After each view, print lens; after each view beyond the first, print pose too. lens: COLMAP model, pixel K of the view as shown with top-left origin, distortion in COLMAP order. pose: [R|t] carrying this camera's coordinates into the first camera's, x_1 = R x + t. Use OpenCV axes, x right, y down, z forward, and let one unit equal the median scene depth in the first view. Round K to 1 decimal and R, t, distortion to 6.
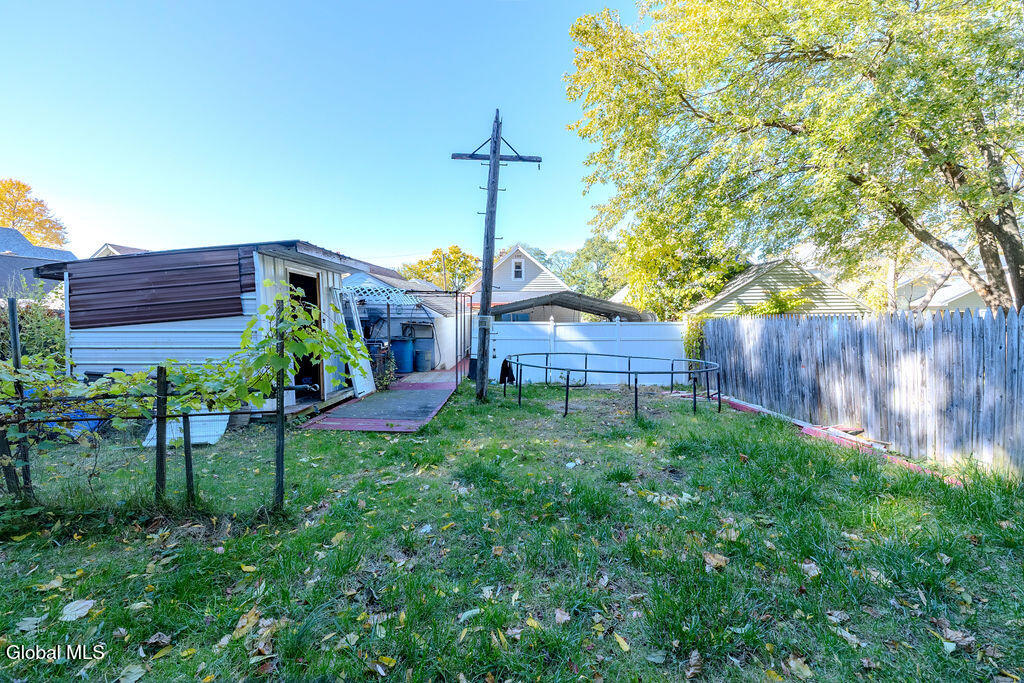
lens RADIAL K [[416.9, 0, 510.8], [0, 416.9, 337.1], [0, 0, 1]] dist [0.057230, -0.020320]
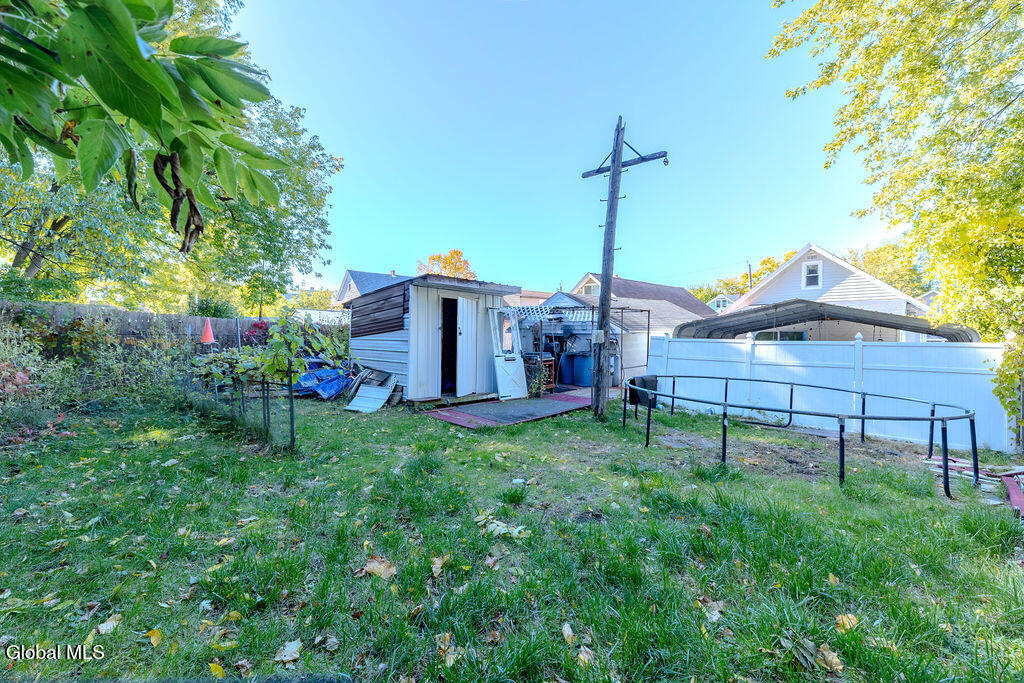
lens RADIAL K [[416.9, 0, 510.8], [0, 416.9, 337.1], [0, 0, 1]] dist [0.057230, -0.020320]
pose [[0.732374, 0.009901, -0.680831, 0.440814], [-0.041917, 0.998653, -0.030567, 0.002886], [0.679611, 0.050924, 0.731803, 0.149617]]
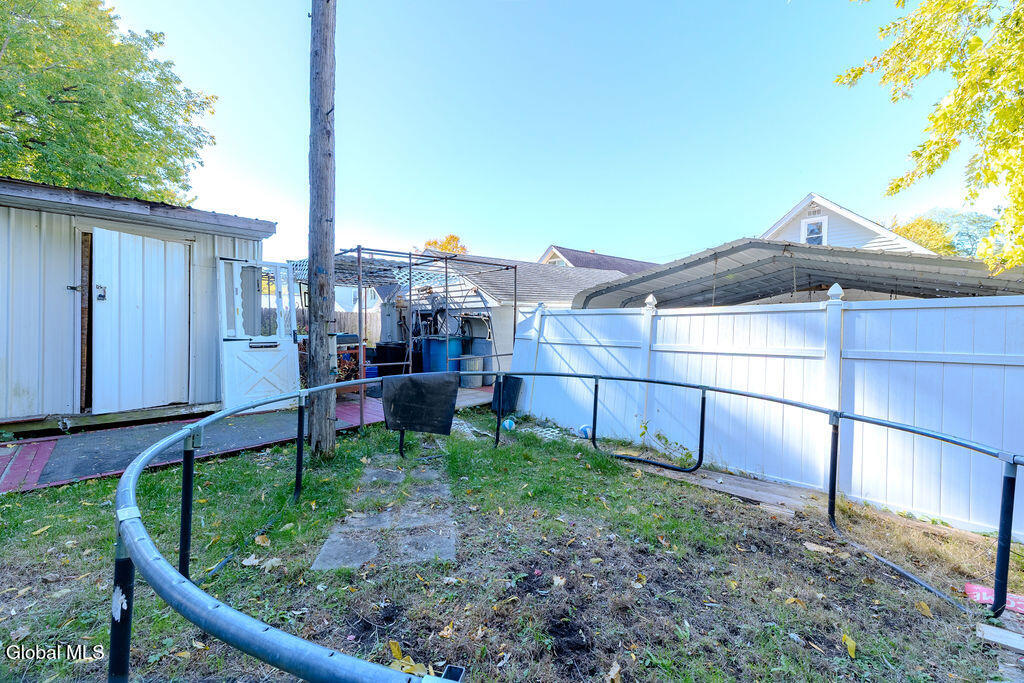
lens RADIAL K [[416.9, 0, 510.8], [0, 416.9, 337.1], [0, 0, 1]] dist [0.057230, -0.020320]
pose [[0.703800, 0.022672, -0.710036, 0.440350], [-0.038046, 0.999259, -0.005804, 0.003930], [0.709378, 0.031099, 0.704141, 0.816271]]
